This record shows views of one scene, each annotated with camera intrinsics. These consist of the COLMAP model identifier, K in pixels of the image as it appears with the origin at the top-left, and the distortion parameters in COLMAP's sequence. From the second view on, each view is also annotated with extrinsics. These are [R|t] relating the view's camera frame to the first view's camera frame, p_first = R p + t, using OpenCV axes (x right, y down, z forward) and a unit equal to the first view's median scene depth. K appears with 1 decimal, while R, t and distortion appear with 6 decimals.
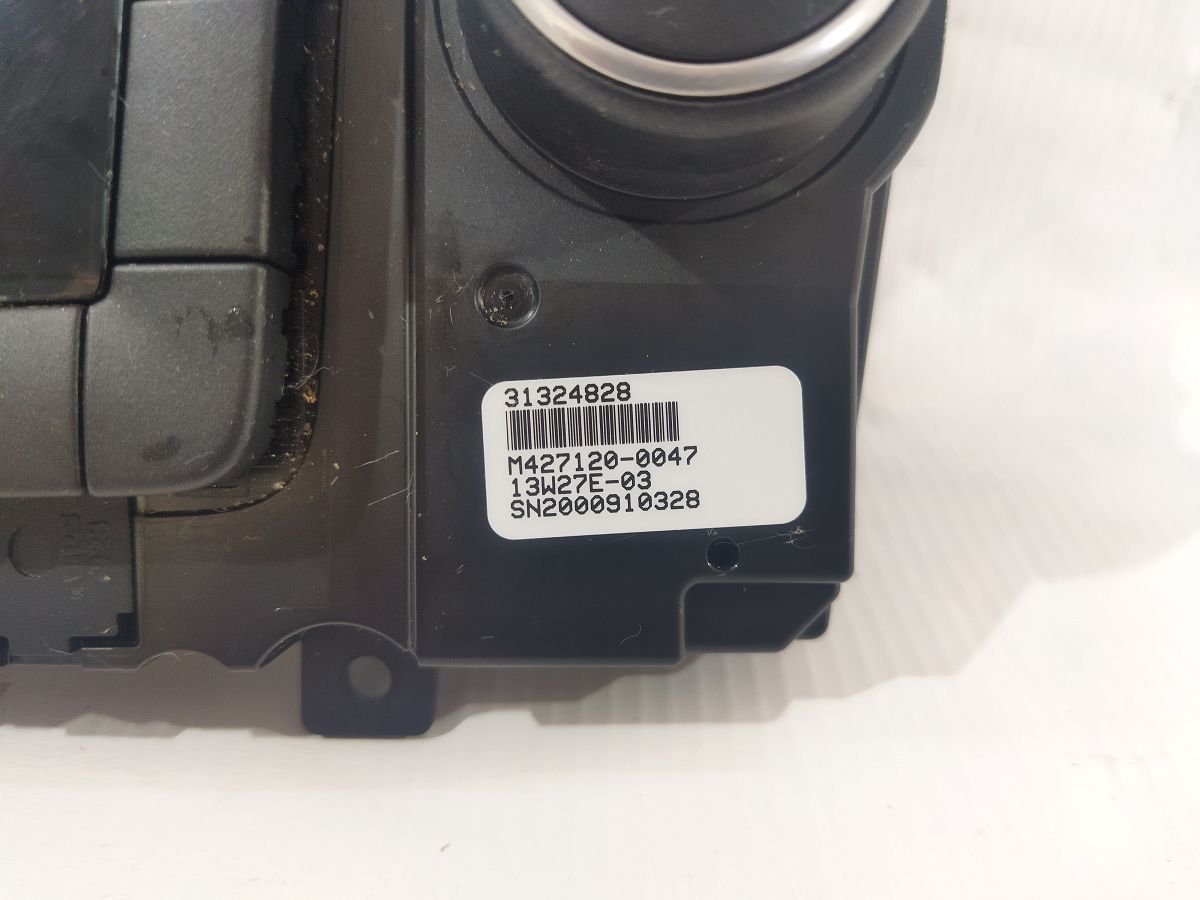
lens RADIAL K [[959.2, 0, 600.0], [0, 959.2, 450.0], [0, 0, 1]] dist [0.030730, -0.198979]
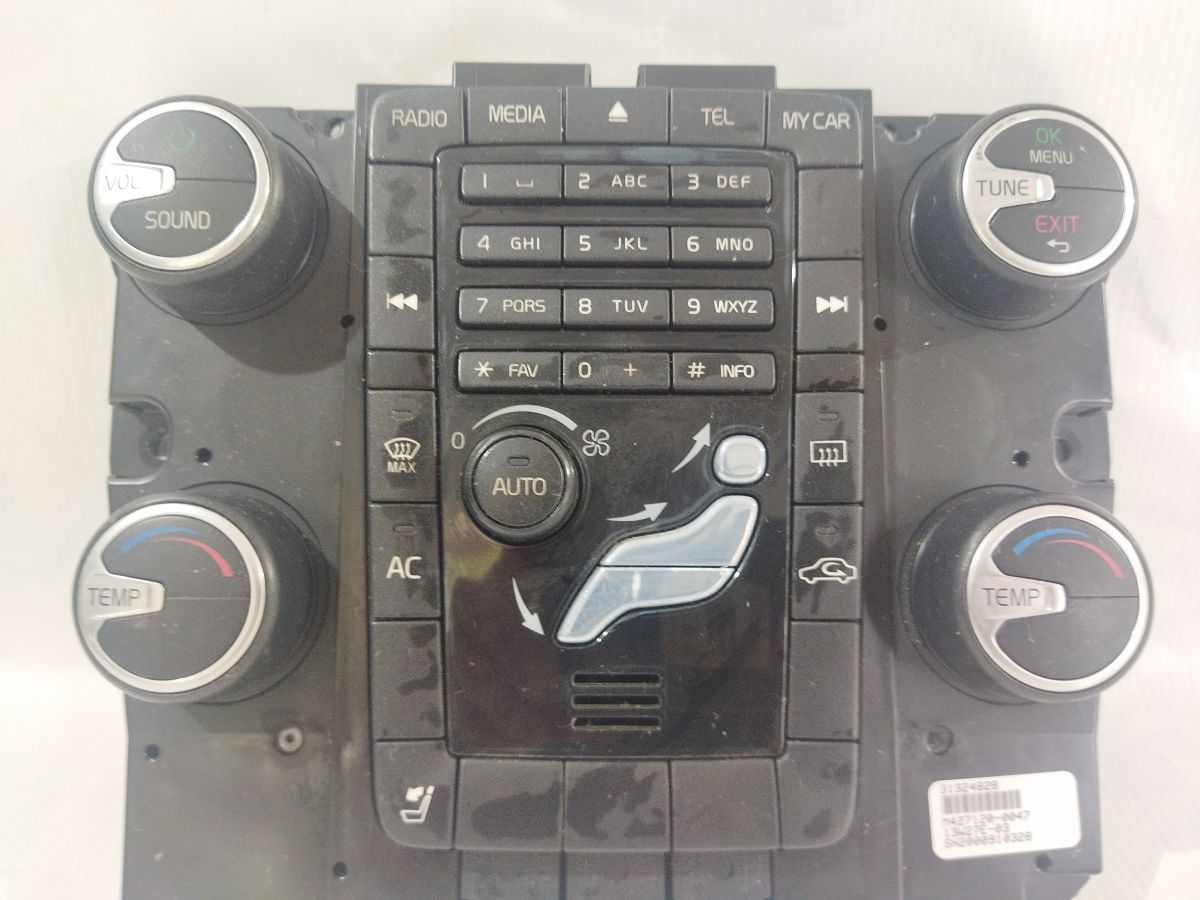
lens RADIAL K [[926.8, 0, 600.0], [0, 926.8, 450.0], [0, 0, 1]] dist [0.054132, -0.172873]
pose [[0.999952, -0.000394, -0.009767, -0.826128], [-0.001283, 0.985256, -0.171082, -0.438533], [0.009690, 0.171086, 0.985208, -1.151160]]
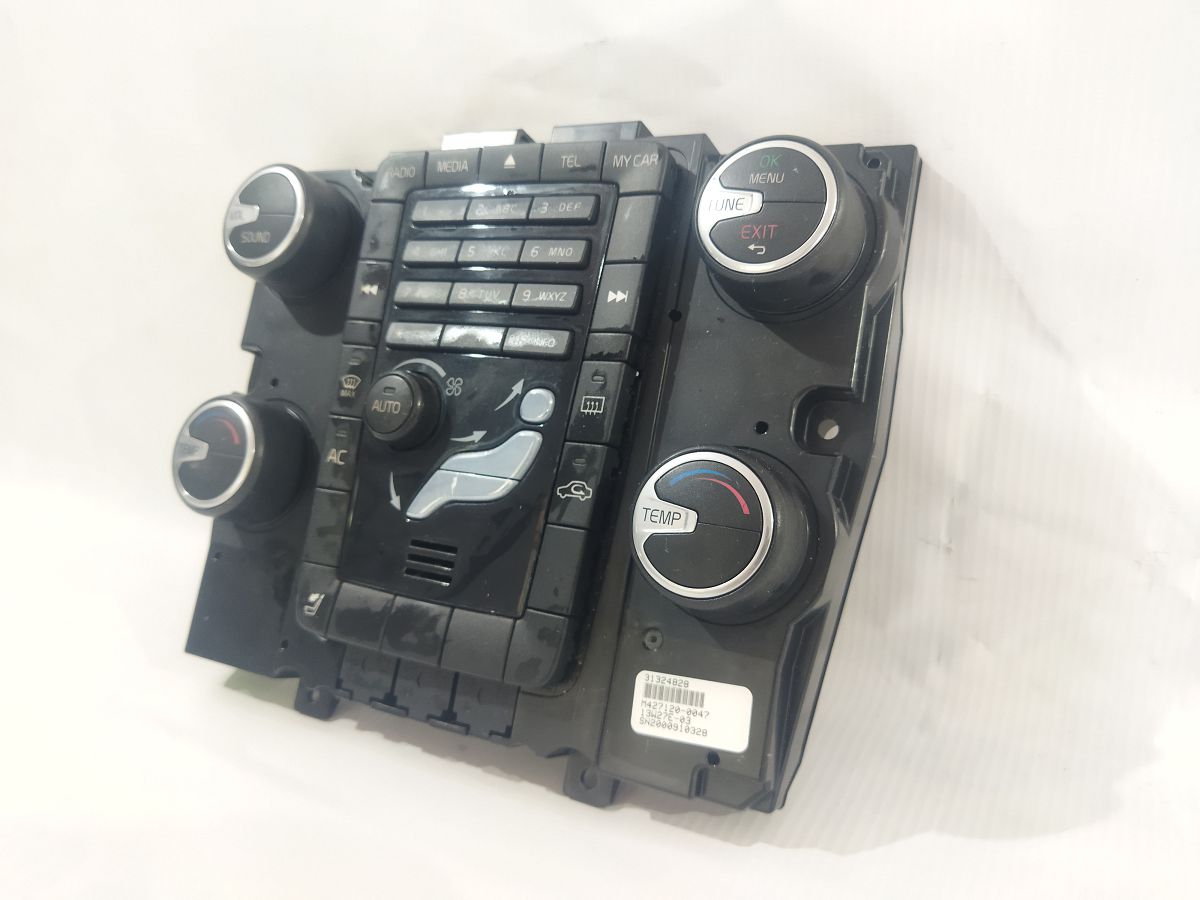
lens RADIAL K [[926.8, 0, 600.0], [0, 926.8, 450.0], [0, 0, 1]] dist [0.054132, -0.172873]
pose [[0.872852, 0.093683, -0.478908, 0.967544], [-0.199605, 0.964086, -0.175205, -0.184897], [0.445295, 0.248521, 0.860204, -1.432829]]
